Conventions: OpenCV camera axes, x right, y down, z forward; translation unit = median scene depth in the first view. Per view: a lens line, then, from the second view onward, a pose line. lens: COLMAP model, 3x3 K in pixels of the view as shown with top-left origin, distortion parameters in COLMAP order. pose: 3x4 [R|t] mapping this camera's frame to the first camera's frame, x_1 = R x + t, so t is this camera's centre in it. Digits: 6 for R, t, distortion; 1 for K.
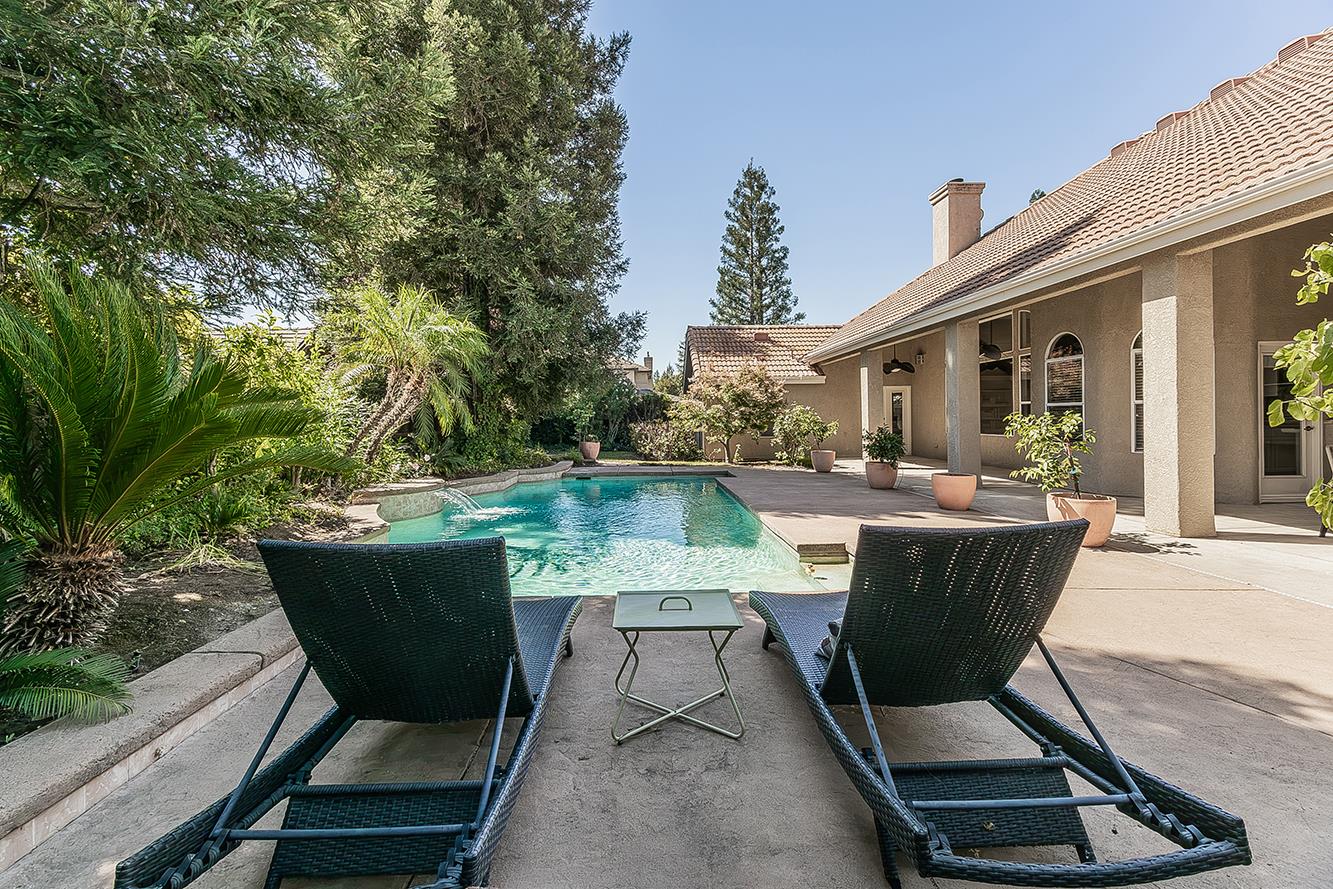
lens RADIAL K [[556.1, 0, 665.5], [0, 556.1, 436.1], [0, 0, 1]] dist [-0.001170, -0.000045]
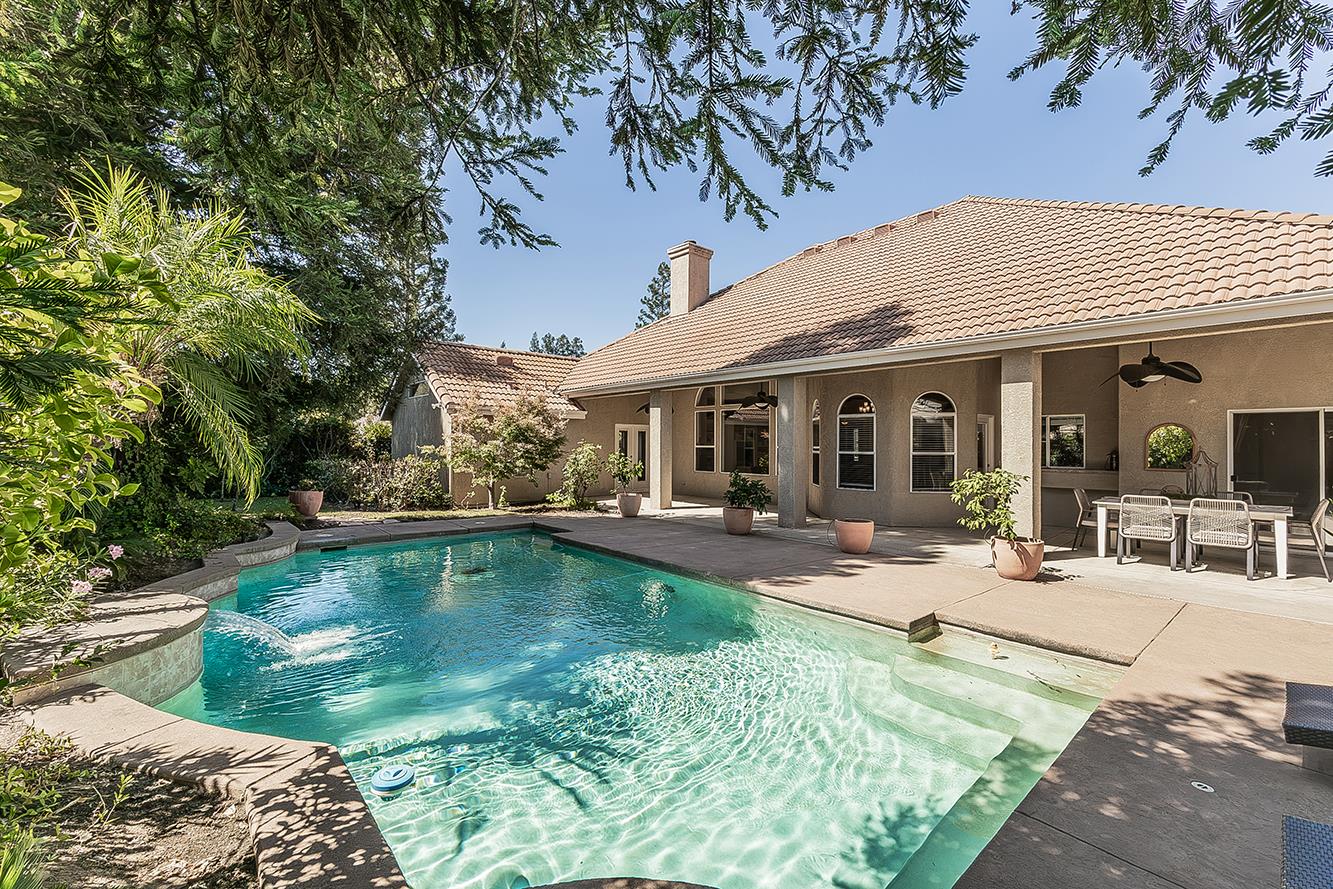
lens RADIAL K [[560.3, 0, 677.8], [0, 560.3, 443.9], [0, 0, 1]] dist [0.000990, 0.000040]
pose [[0.770345, 0.021423, 0.637267, -0.198249], [0.000001, 0.999435, -0.033599, -0.020479], [-0.637627, 0.025883, 0.769911, 0.165672]]
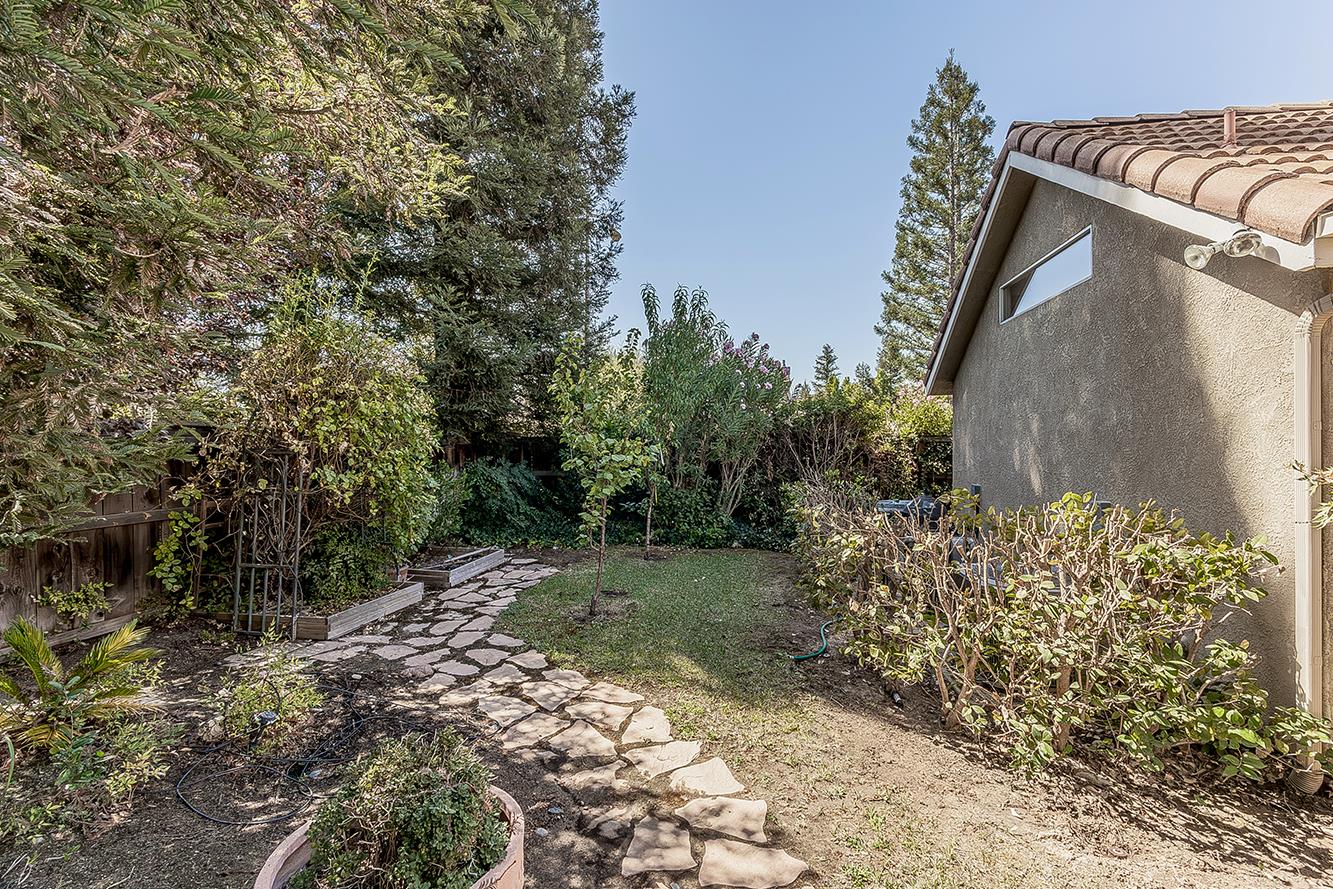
lens RADIAL K [[560.3, 0, 677.8], [0, 560.3, 443.9], [0, 0, 1]] dist [0.000990, 0.000040]
pose [[0.979411, 0.005924, -0.201788, -0.070401], [-0.012293, 0.999464, -0.030326, -0.040741], [0.201500, 0.032183, 0.978960, 0.824214]]
